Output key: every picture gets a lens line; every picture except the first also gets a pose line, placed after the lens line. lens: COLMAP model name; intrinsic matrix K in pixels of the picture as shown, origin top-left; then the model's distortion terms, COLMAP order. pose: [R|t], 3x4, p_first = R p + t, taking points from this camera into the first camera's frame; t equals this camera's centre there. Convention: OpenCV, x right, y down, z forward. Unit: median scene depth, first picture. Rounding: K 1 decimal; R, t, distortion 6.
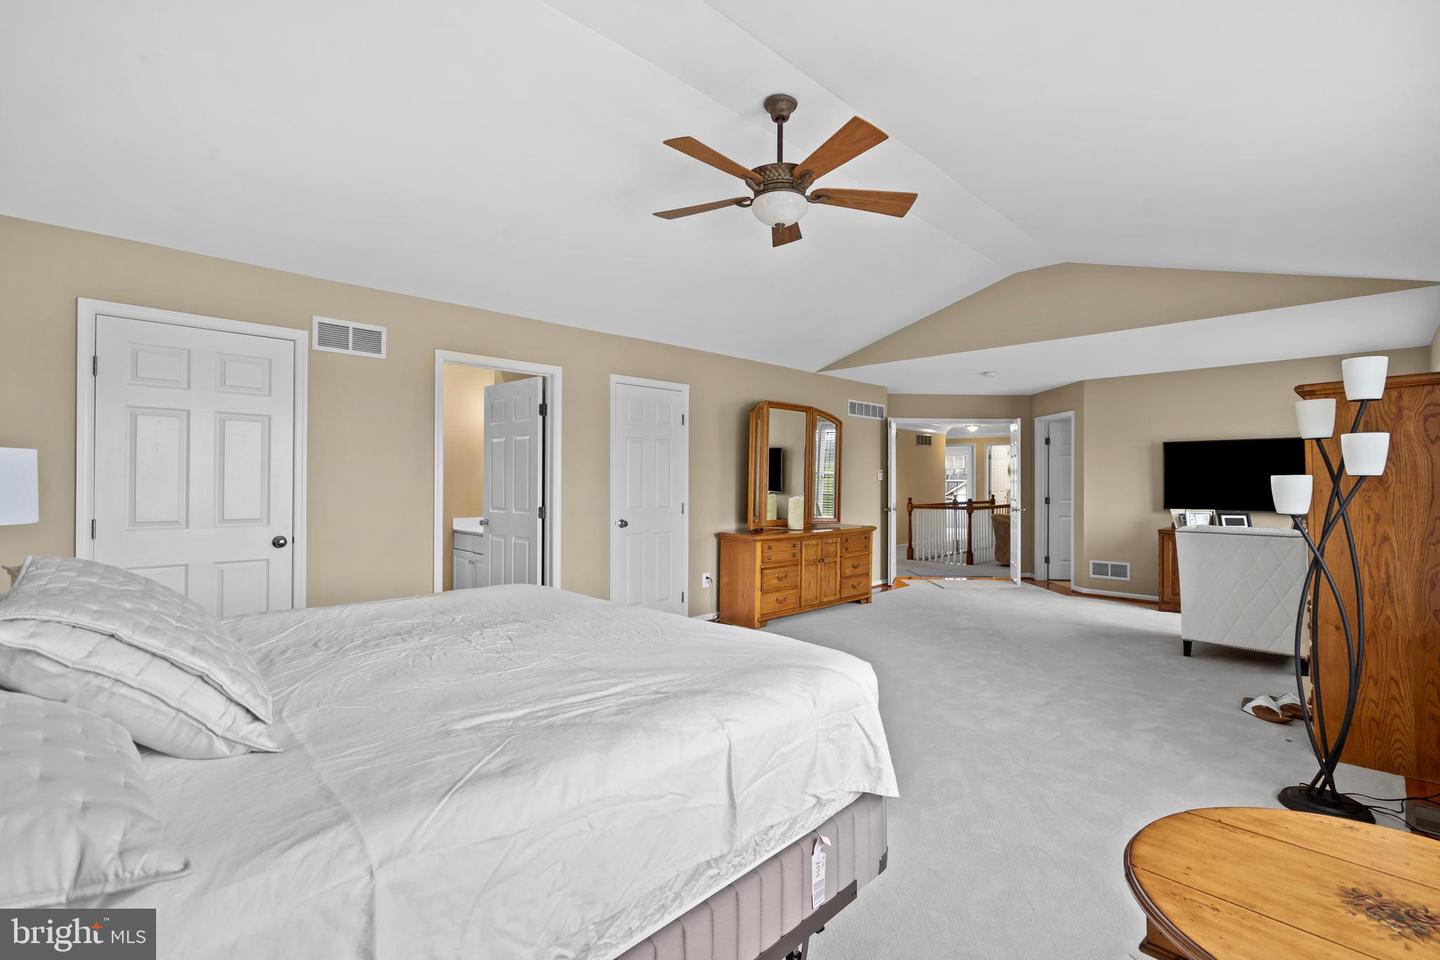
lens RADIAL K [[658.2, 0, 713.9], [0, 658.2, 467.3], [0, 0, 1]] dist [-0.002336, 0.000427]
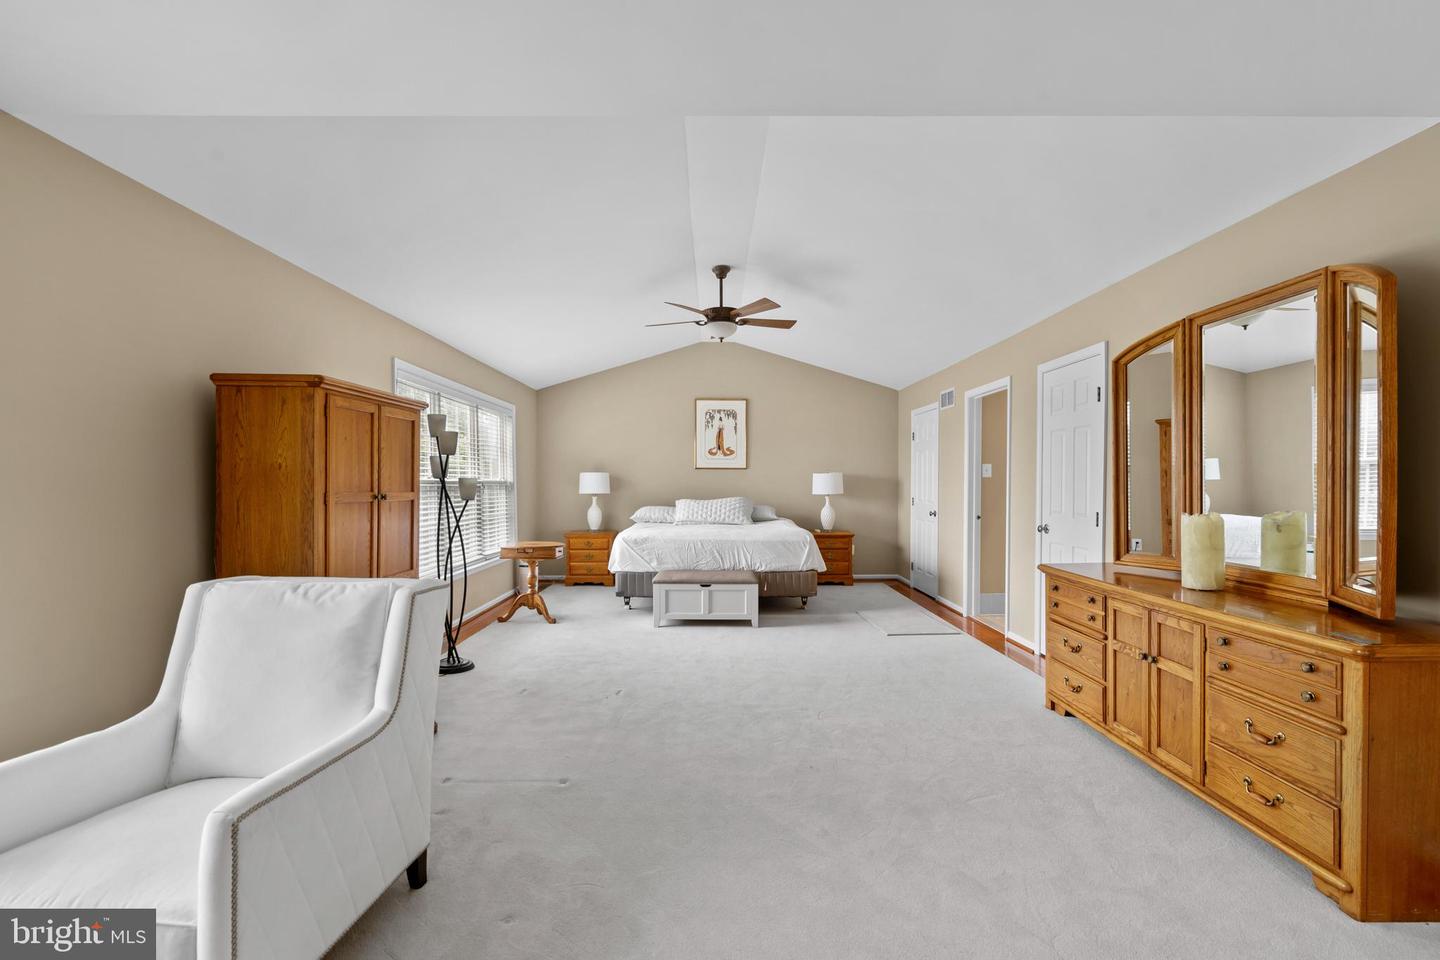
lens RADIAL K [[658.2, 0, 713.9], [0, 658.2, 467.3], [0, 0, 1]] dist [-0.002336, 0.000427]
pose [[-0.697138, -0.017914, -0.716714, 0.651106], [0.012726, 0.999221, -0.037354, 0.024047], [0.716824, -0.035162, -0.696367, 1.041679]]
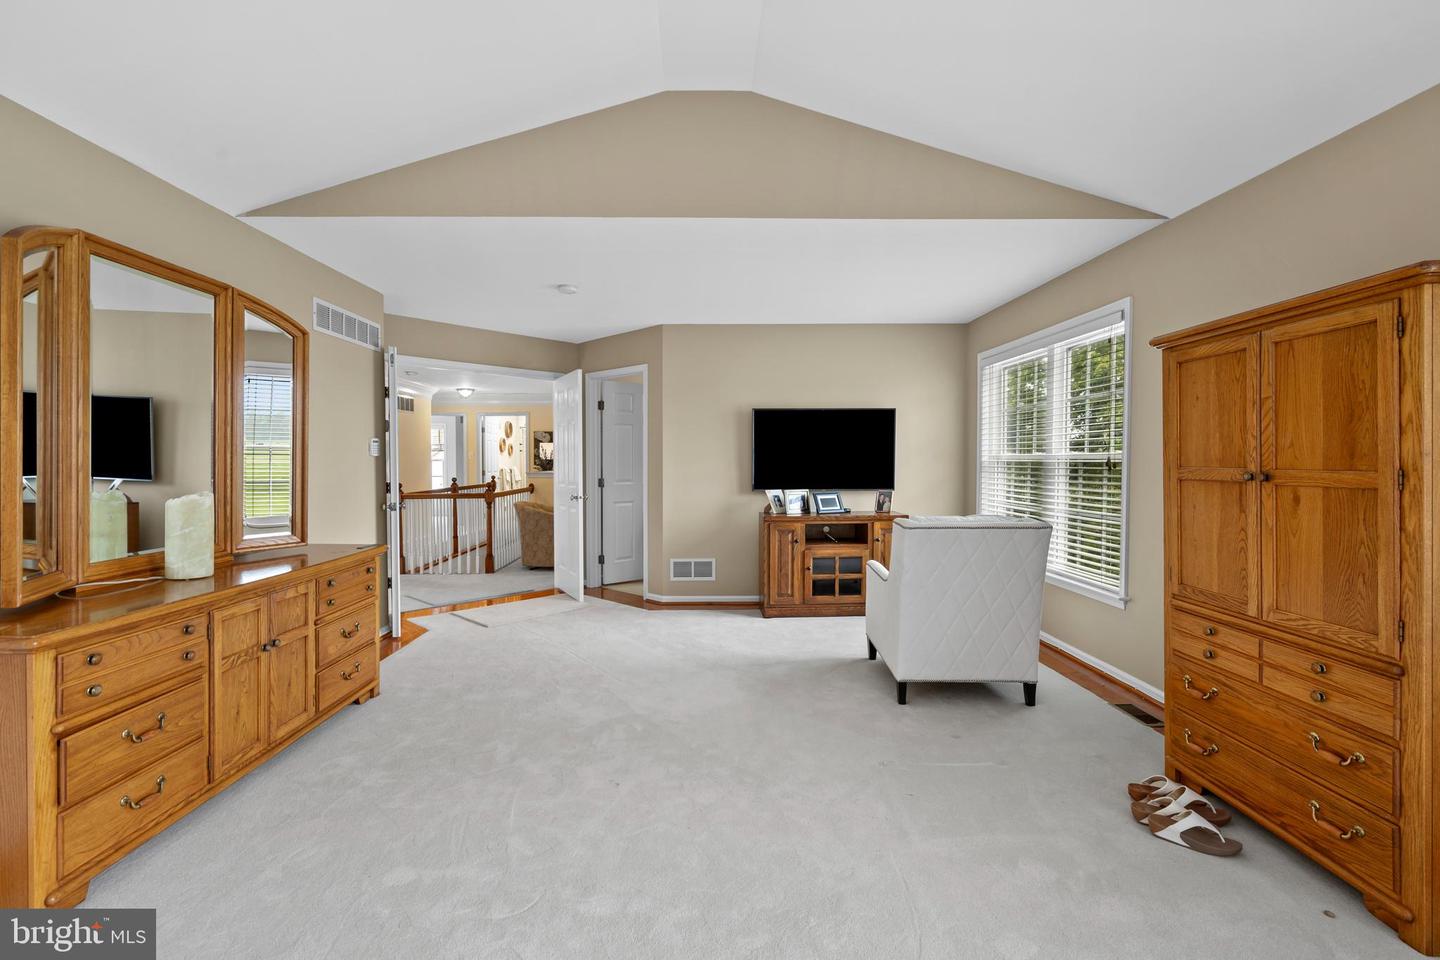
lens RADIAL K [[658.9, 0, 708.9], [0, 658.9, 475.4], [0, 0, 1]] dist [0.000197, 0.000463]
pose [[0.698820, -0.022061, 0.714958, 0.057702], [-0.008169, 0.999213, 0.038817, 0.014027], [-0.715251, -0.032967, 0.698089, 0.481785]]
